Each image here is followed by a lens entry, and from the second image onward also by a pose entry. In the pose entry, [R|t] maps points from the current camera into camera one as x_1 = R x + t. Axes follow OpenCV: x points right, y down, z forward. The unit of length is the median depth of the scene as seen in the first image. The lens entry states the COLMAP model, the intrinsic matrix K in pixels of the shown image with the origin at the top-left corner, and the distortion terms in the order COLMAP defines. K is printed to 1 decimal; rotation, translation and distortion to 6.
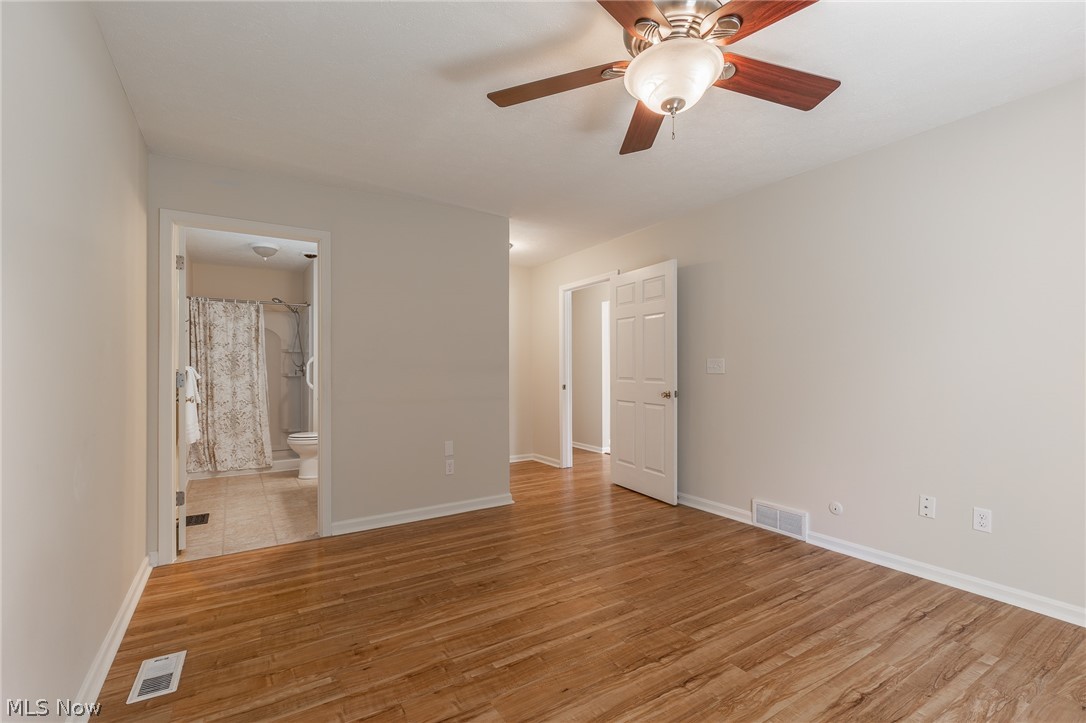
lens RADIAL K [[493.9, 0, 544.0], [0, 493.9, 364.8], [0, 0, 1]] dist [0.002798, 0.000092]
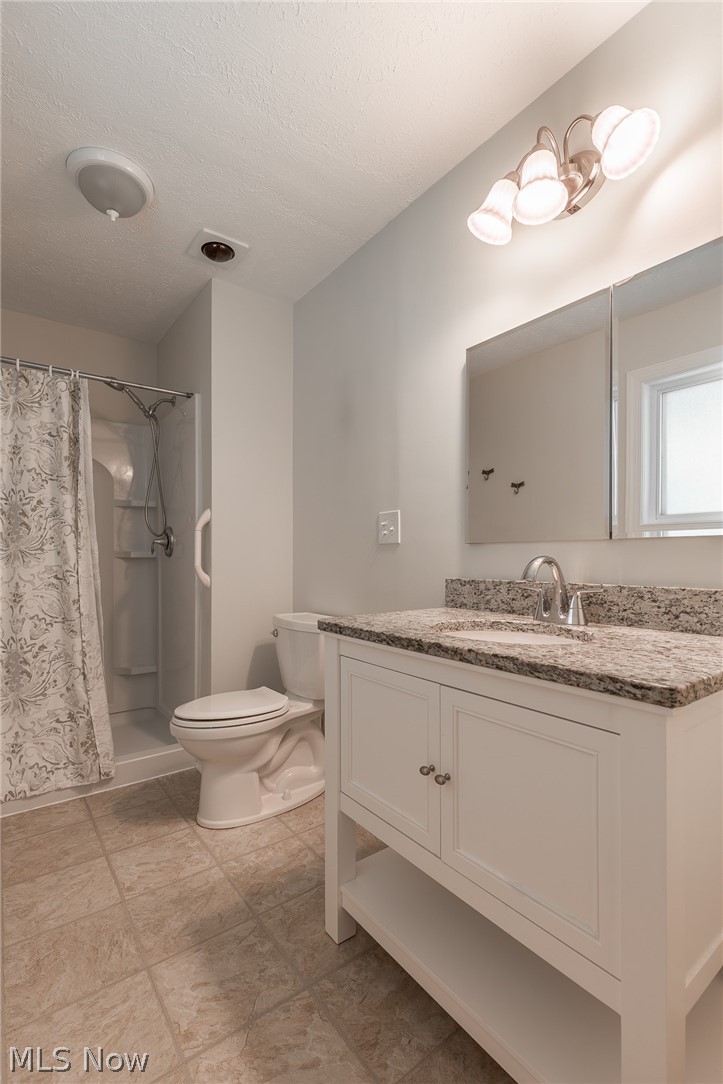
lens RADIAL K [[493.0, 0, 366.1], [0, 493.0, 560.1], [0, 0, 1]] dist [0.002798, 0.000092]
pose [[0.996287, 0.004814, 0.085960, -0.379341], [-0.005742, 0.999928, 0.010559, 0.022039], [-0.085903, -0.011013, 0.996243, 0.579942]]
